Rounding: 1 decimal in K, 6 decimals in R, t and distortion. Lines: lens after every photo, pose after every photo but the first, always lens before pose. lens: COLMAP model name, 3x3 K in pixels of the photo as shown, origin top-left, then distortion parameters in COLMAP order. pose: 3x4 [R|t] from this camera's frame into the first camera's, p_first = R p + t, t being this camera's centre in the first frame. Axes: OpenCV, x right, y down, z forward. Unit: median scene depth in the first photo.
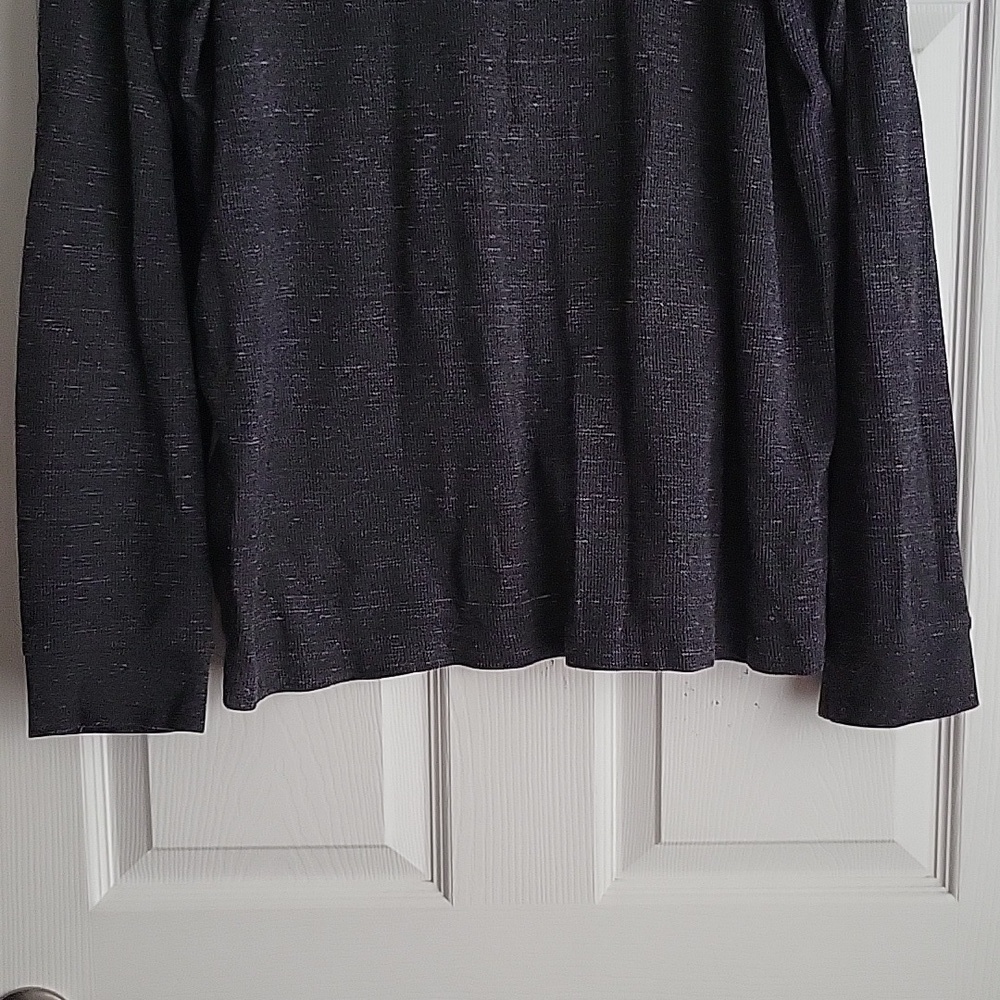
lens RADIAL K [[1754.5, 0, 494.8], [0, 1754.5, 508.8], [0, 0, 1]] dist [0.039374, 0.000000]
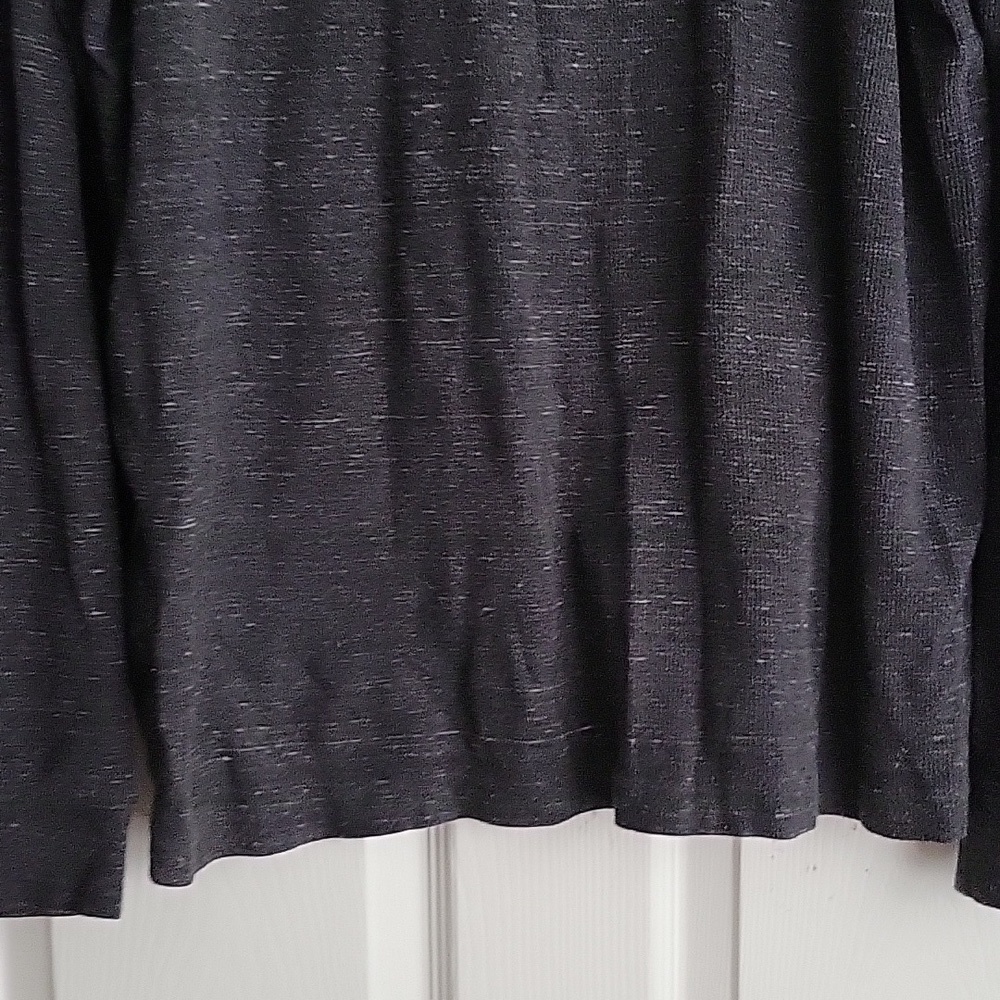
lens RADIAL K [[1754.5, 0, 504.5], [0, 1754.5, 494.4], [0, 0, 1]] dist [0.039374, 0.000000]
pose [[0.999998, 0.002011, 0.000883, -0.006768], [-0.001994, 0.999824, -0.018678, -0.036739], [-0.000921, 0.018677, 0.999825, 0.267402]]
